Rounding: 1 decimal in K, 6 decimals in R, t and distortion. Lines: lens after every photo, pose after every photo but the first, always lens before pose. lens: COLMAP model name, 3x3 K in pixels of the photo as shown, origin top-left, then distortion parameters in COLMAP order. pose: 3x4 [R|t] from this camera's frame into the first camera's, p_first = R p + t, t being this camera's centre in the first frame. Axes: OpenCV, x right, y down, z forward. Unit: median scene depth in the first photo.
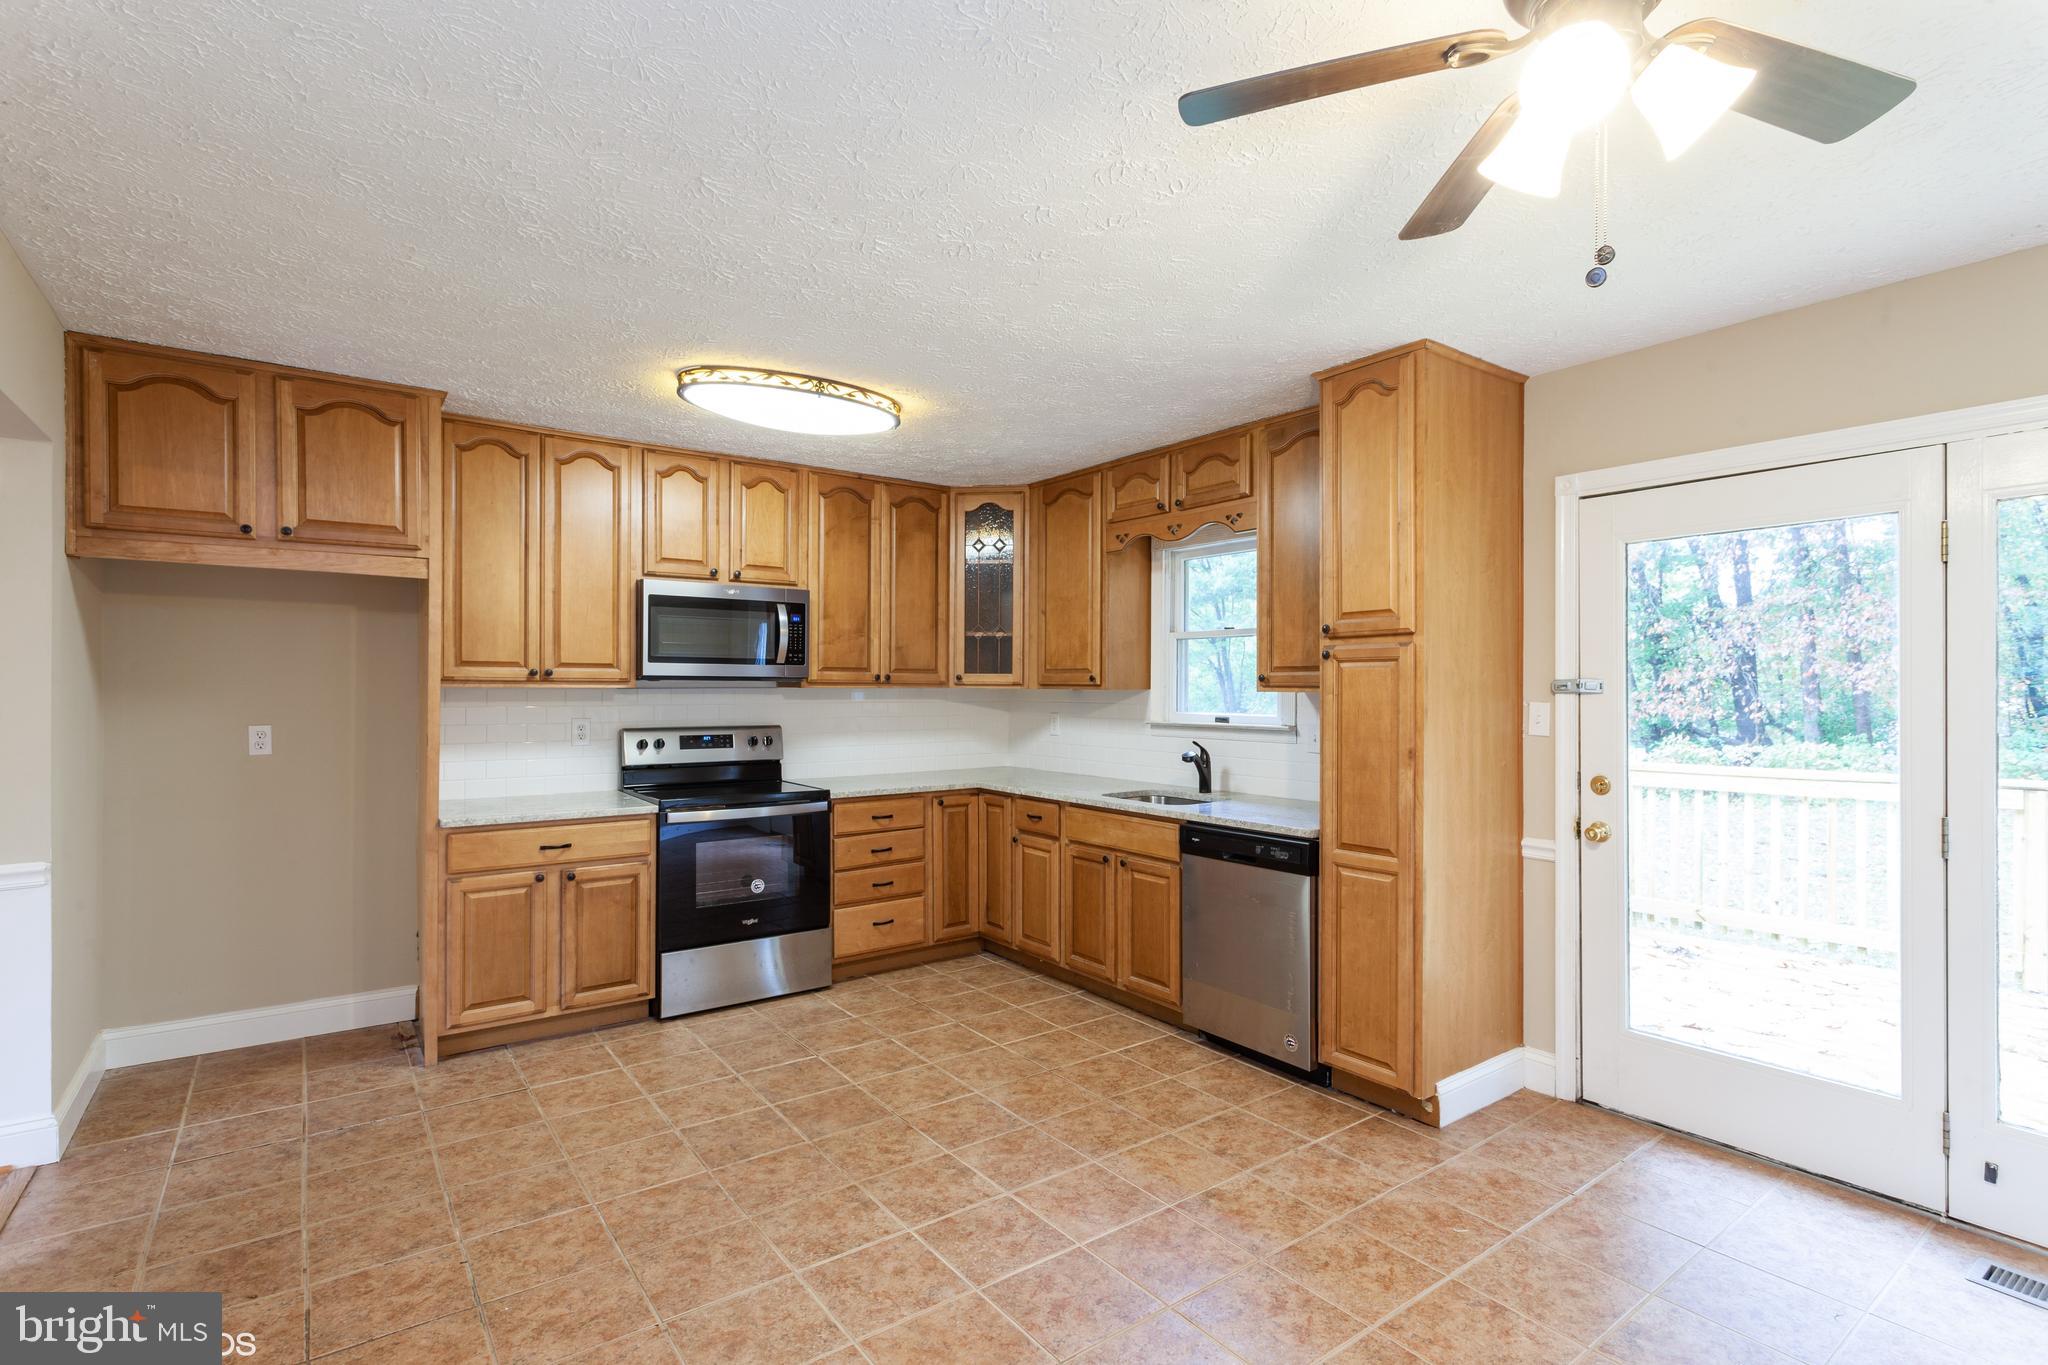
lens RADIAL K [[983.7, 0, 1032.4], [0, 983.7, 687.8], [0, 0, 1]] dist [0.000417, 0.000220]
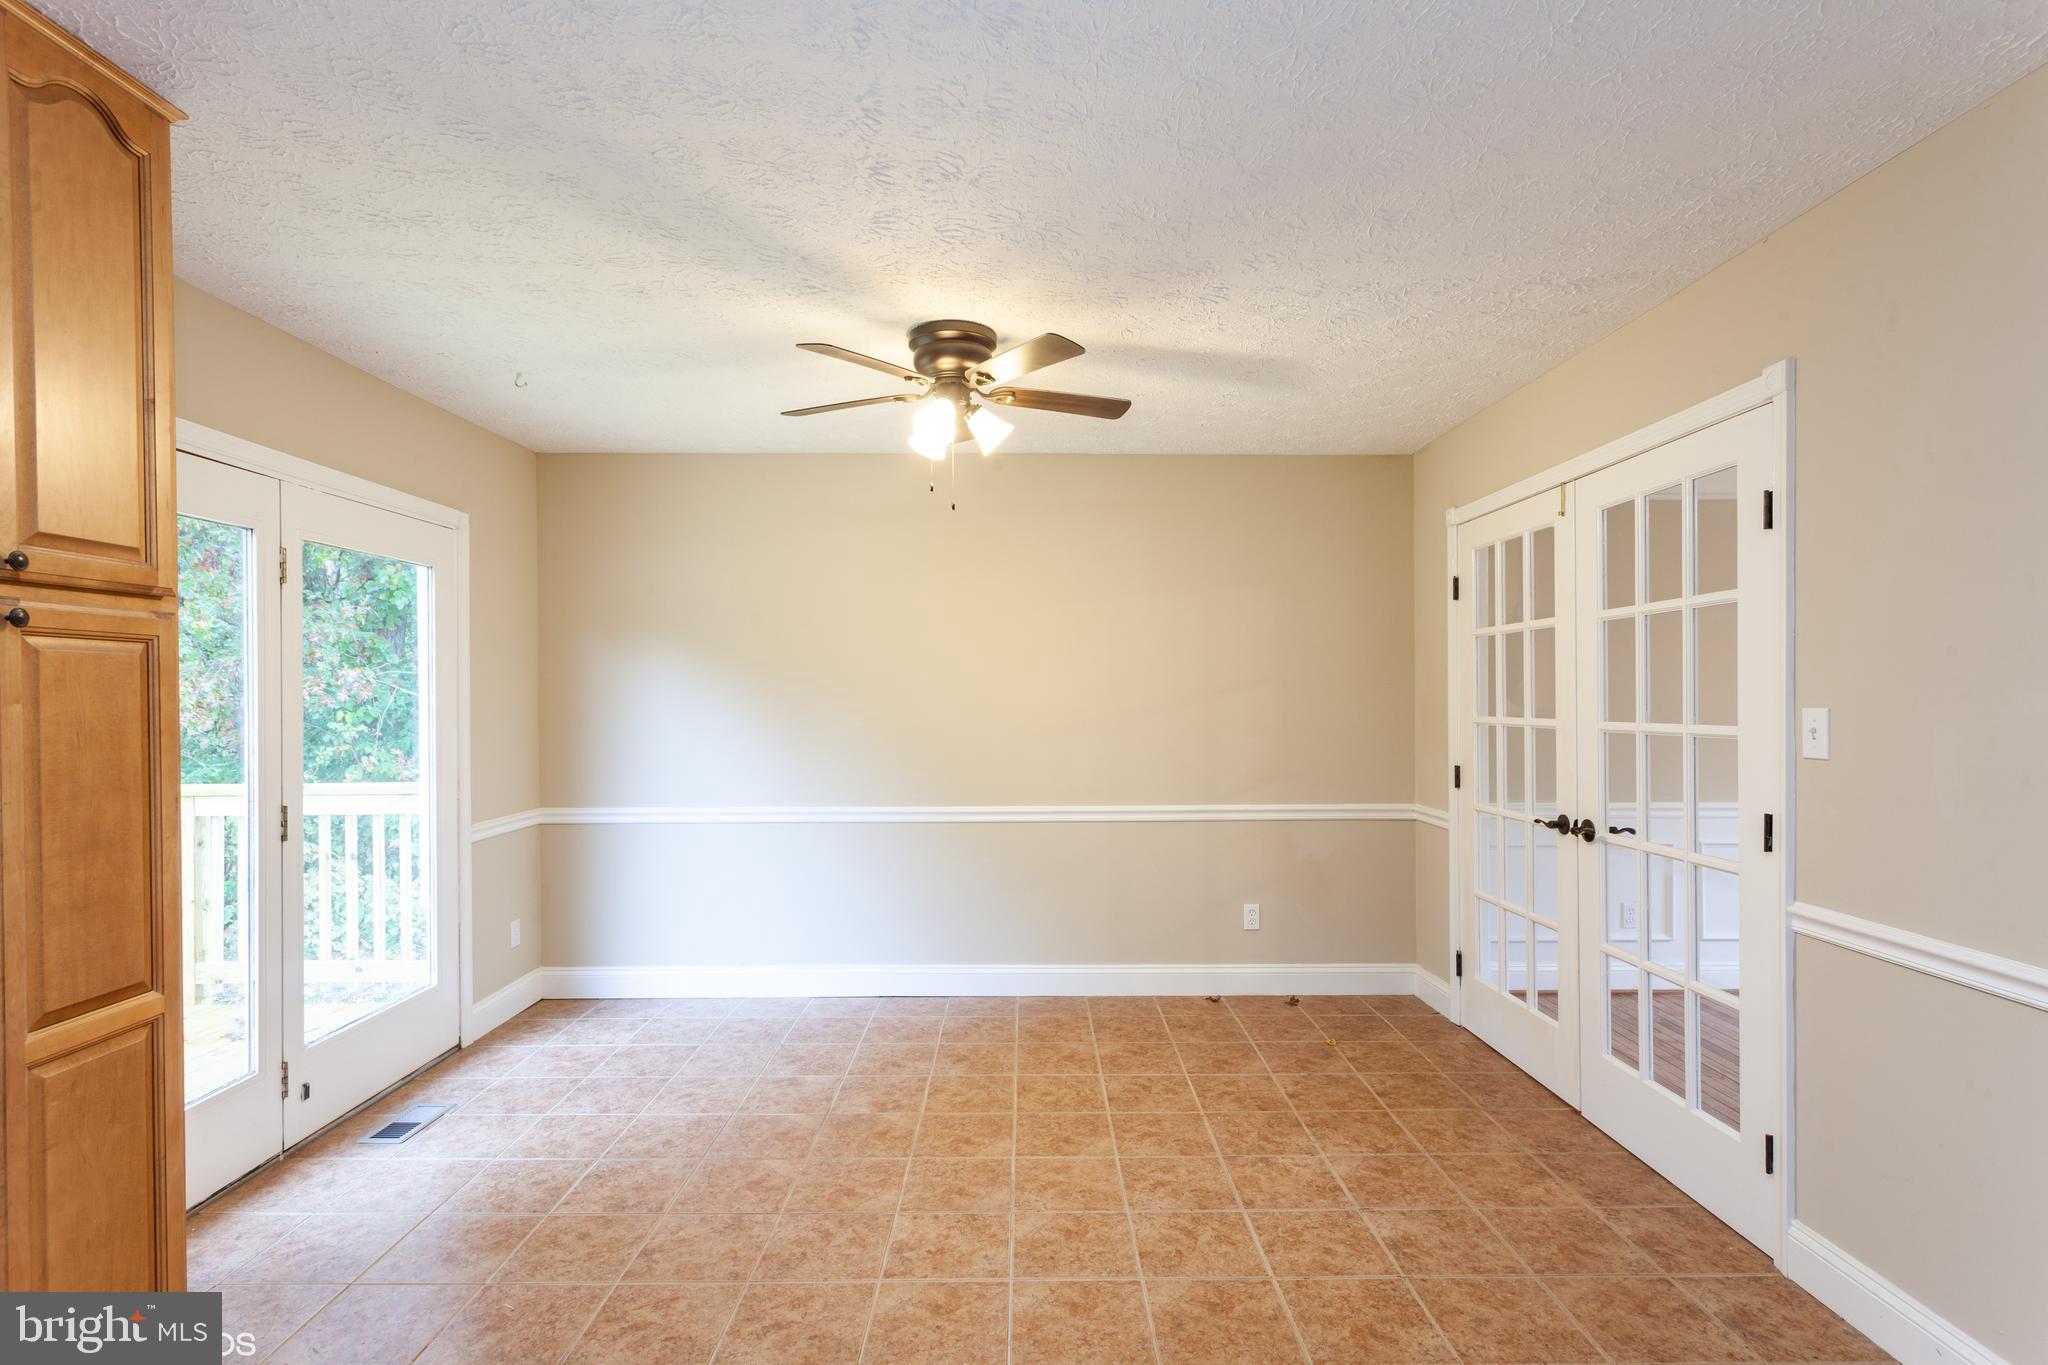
lens RADIAL K [[983.7, 0, 1032.4], [0, 983.7, 687.8], [0, 0, 1]] dist [0.000417, 0.000220]
pose [[-0.810294, 0.004584, 0.586006, -0.374509], [-0.000630, 0.999962, -0.008693, 0.002875], [-0.586024, -0.007413, -0.810260, 1.163535]]
